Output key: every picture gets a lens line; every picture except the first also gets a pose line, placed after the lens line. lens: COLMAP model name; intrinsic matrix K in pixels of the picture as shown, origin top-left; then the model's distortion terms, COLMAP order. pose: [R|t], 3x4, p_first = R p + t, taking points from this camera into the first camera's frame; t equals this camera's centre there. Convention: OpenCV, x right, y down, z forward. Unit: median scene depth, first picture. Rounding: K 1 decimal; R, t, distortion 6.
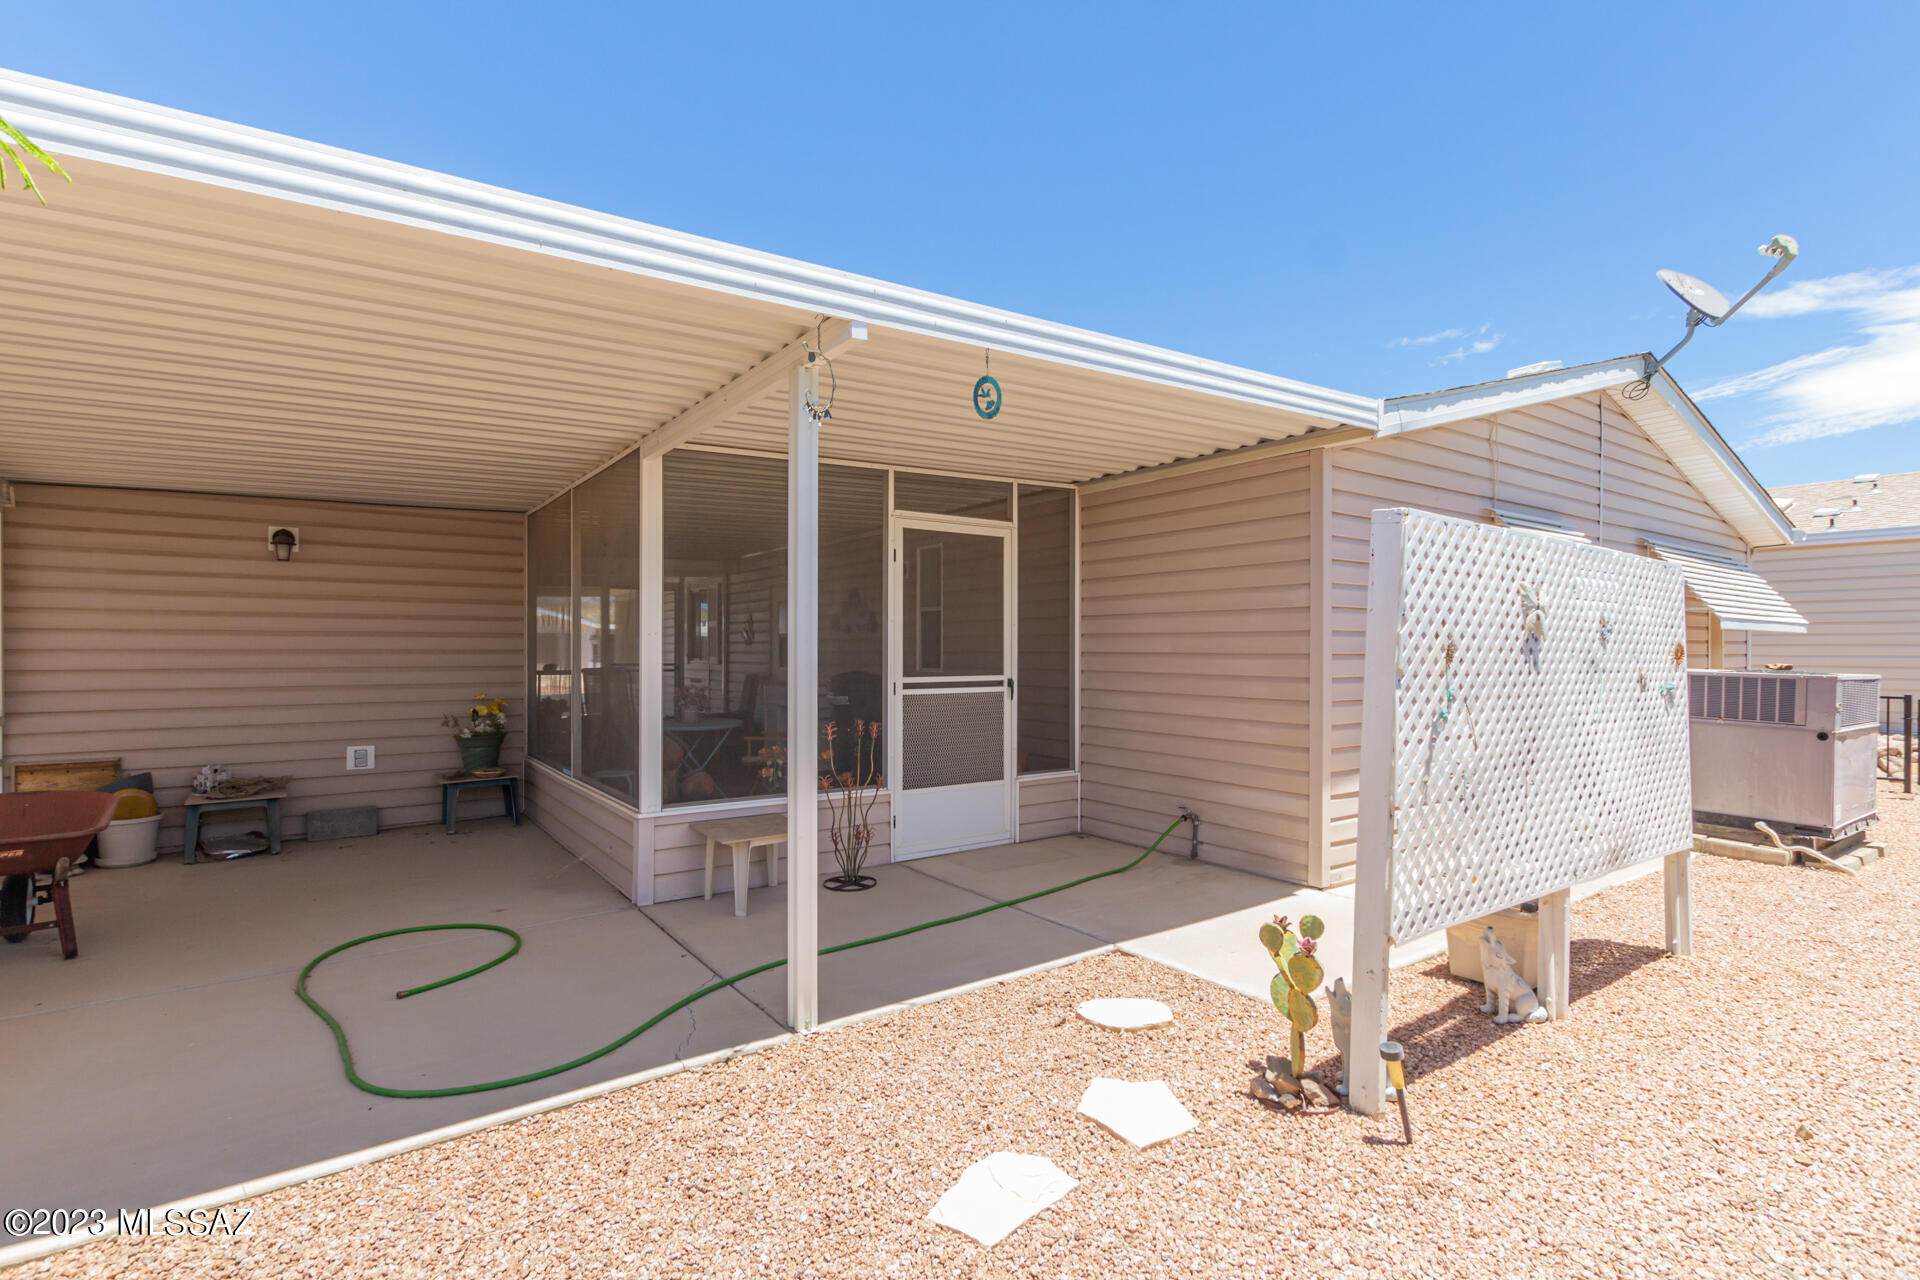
lens RADIAL K [[921.6, 0, 961.6], [0, 921.6, 642.8], [0, 0, 1]] dist [0.002081, 0.000497]
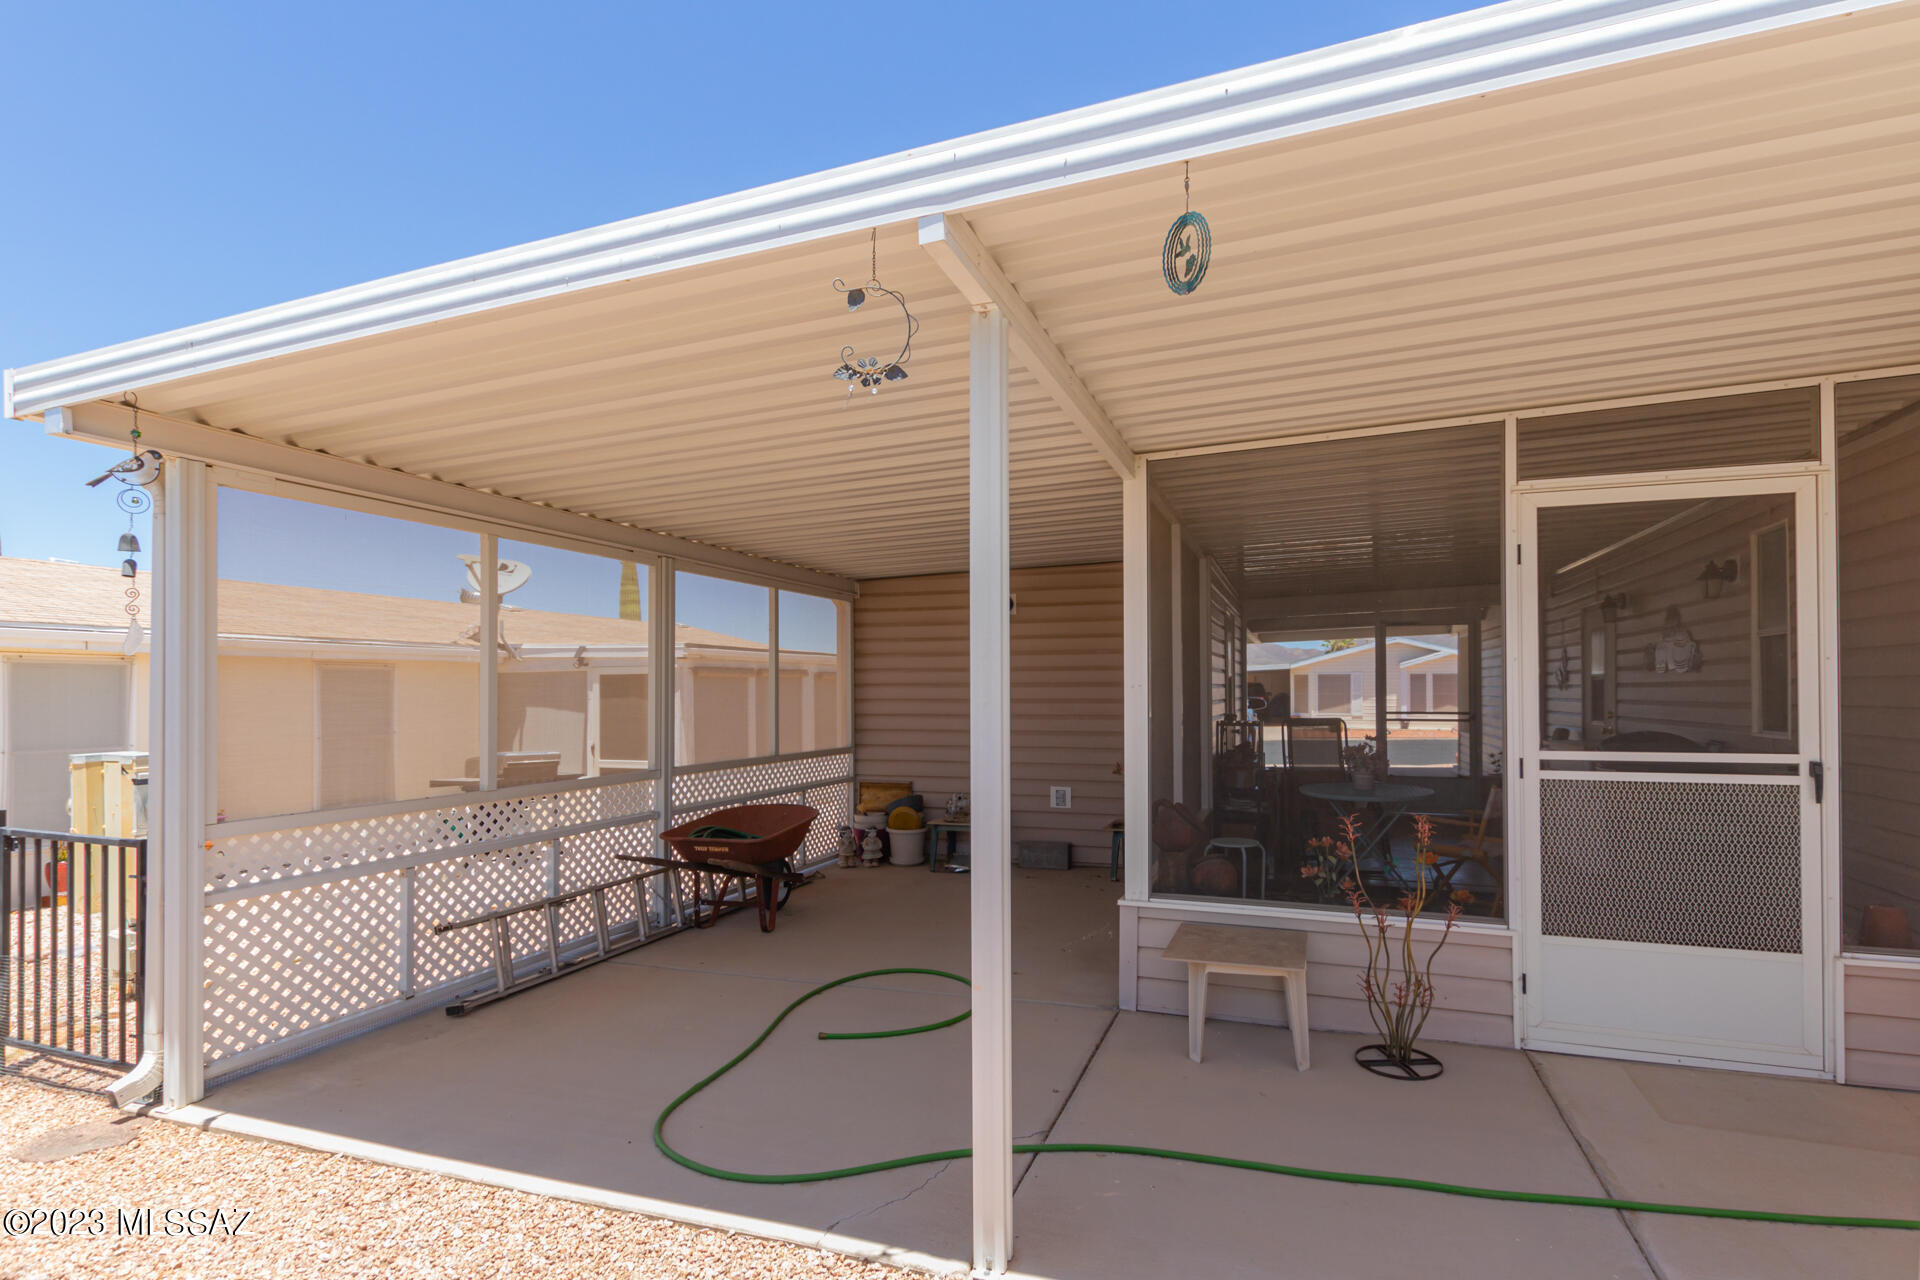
lens RADIAL K [[921.6, 0, 971.0], [0, 921.6, 679.2], [0, 0, 1]] dist [0.002081, 0.000497]
pose [[0.575917, -0.013333, -0.817400, 0.222423], [0.010567, 0.999905, -0.008865, -0.008970], [0.817440, -0.003532, 0.576003, 0.335964]]
